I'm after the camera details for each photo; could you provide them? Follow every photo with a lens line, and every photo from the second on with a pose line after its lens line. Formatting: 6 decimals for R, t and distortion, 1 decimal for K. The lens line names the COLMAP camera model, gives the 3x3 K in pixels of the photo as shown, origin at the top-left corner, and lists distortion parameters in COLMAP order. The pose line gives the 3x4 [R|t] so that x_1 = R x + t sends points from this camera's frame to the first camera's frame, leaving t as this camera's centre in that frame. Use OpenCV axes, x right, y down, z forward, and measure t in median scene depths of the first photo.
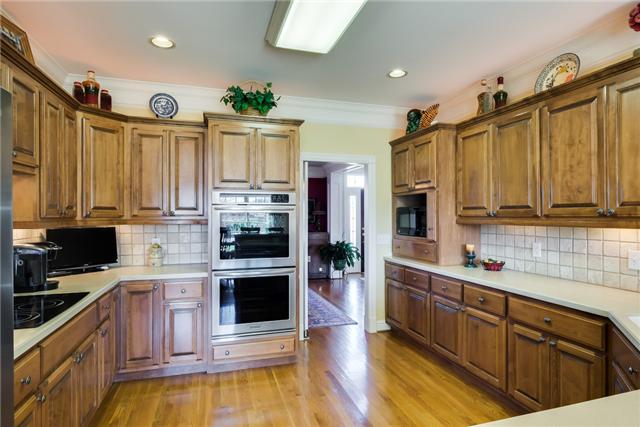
lens RADIAL K [[347.1, 0, 319.5], [0, 347.1, 213.1], [0, 0, 1]] dist [-0.000029, 0.001046]
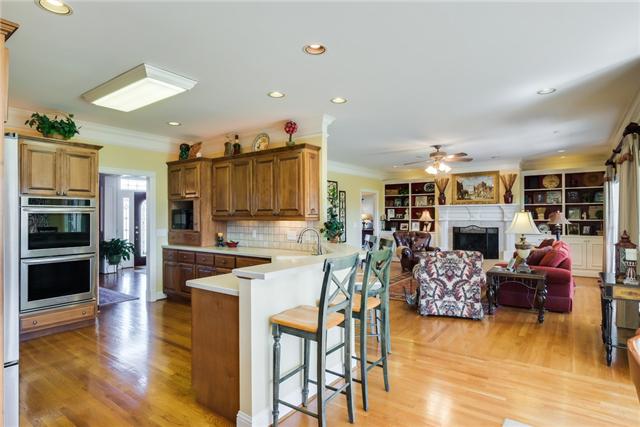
lens RADIAL K [[347.1, 0, 319.6], [0, 347.1, 213.2], [0, 0, 1]] dist [-0.000029, 0.001046]
pose [[0.799251, 0.002444, 0.600992, -0.180003], [-0.001994, 0.999997, -0.001414, -0.001384], [-0.600994, -0.000069, 0.799254, -0.606439]]
